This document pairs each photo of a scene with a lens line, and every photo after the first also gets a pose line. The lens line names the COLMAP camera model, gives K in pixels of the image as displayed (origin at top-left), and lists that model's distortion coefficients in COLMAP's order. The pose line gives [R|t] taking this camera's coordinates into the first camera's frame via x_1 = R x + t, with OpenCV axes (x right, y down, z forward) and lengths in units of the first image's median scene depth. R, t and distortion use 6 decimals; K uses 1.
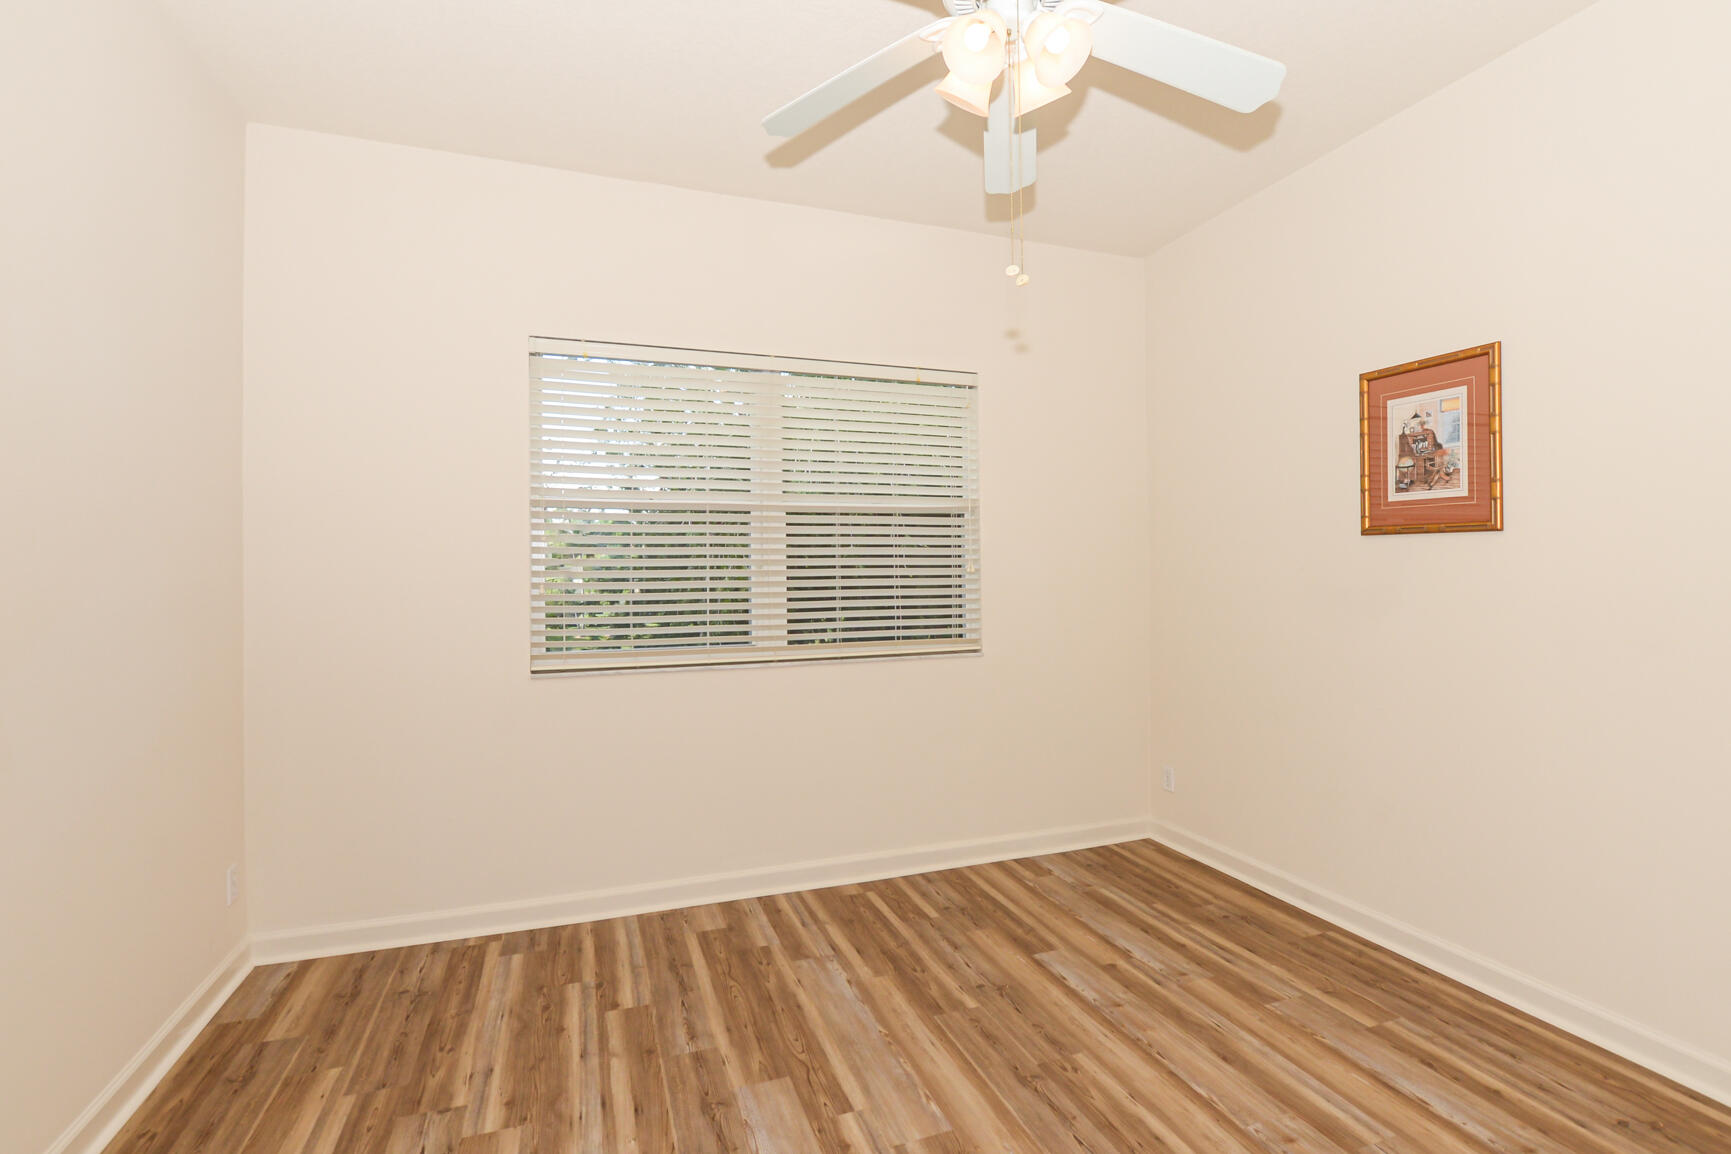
lens RADIAL K [[766.6, 0, 852.7], [0, 766.6, 570.1], [0, 0, 1]] dist [-0.018035, 0.000894]
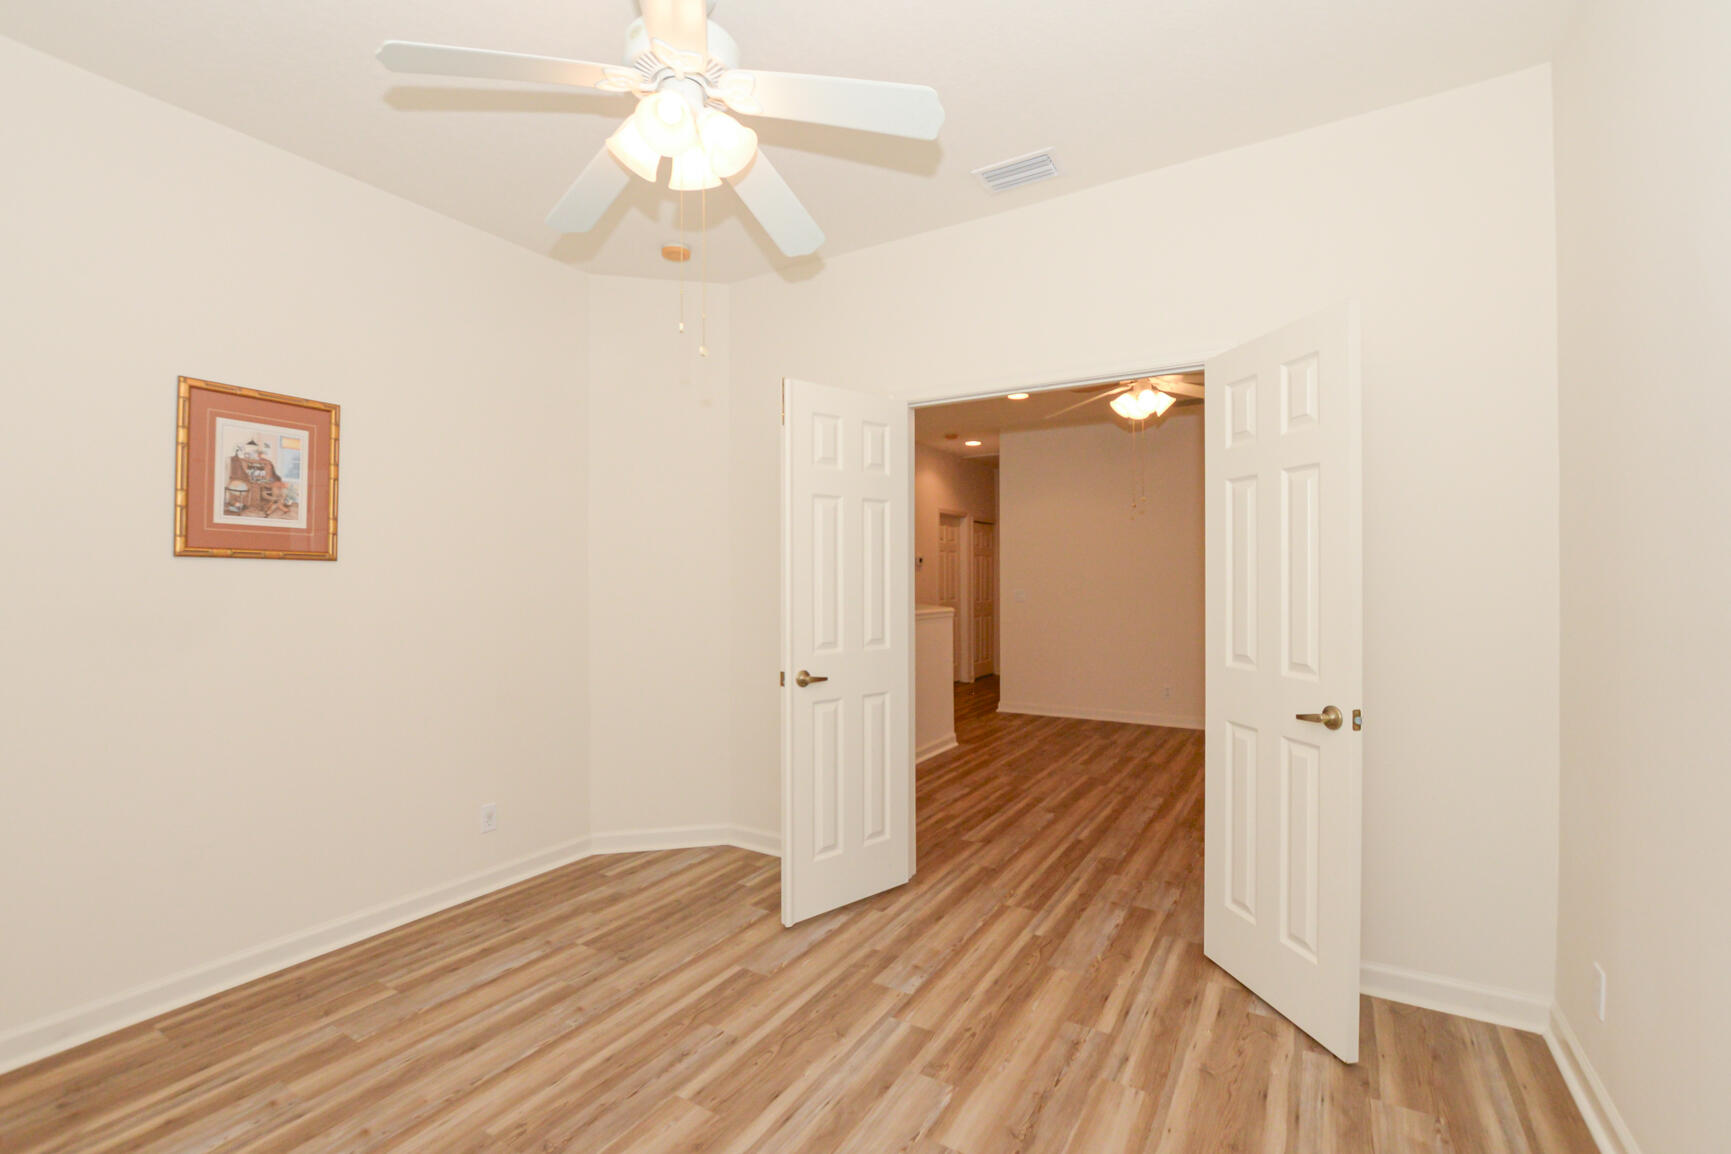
lens RADIAL K [[766.6, 0, 860.1], [0, 766.6, 577.8], [0, 0, 1]] dist [-0.018035, 0.000894]
pose [[-0.618164, 0.009899, 0.785987, -0.578251], [0.008303, 0.999947, -0.006063, -0.009385], [-0.786005, 0.002778, -0.618214, 1.015817]]
